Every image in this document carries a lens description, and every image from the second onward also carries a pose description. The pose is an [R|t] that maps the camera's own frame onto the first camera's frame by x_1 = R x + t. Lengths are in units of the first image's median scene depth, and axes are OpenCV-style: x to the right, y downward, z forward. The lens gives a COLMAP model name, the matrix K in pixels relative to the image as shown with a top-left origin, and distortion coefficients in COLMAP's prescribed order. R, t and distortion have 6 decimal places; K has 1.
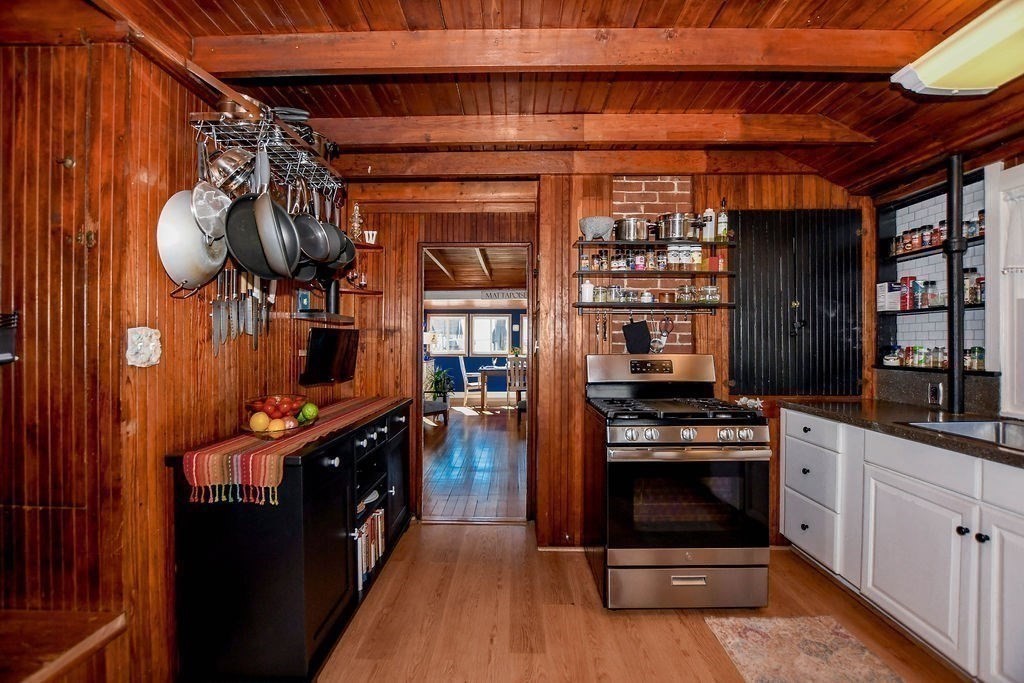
lens RADIAL K [[455.0, 0, 513.5], [0, 455.0, 341.8], [0, 0, 1]] dist [-0.023874, 0.001783]
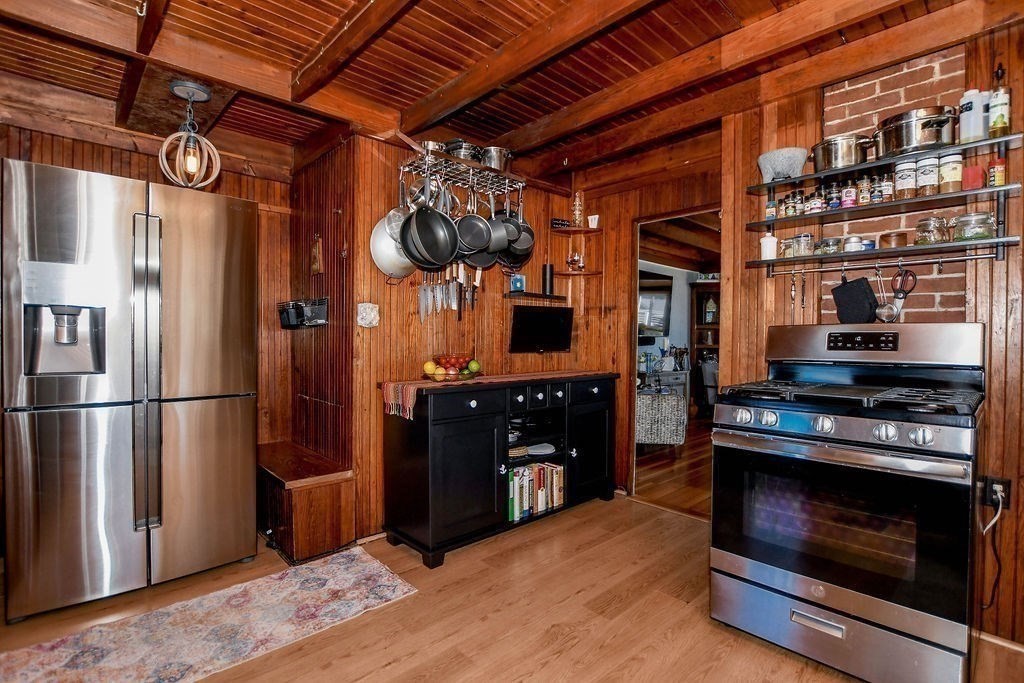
lens RADIAL K [[492.8, 0, 510.1], [0, 492.8, 343.1], [0, 0, 1]] dist [-0.018828, -0.000034]
pose [[0.689197, 0.011333, -0.724485, 0.478515], [-0.004325, 0.999924, 0.011527, 0.051672], [0.724561, -0.004811, 0.689194, 0.073069]]
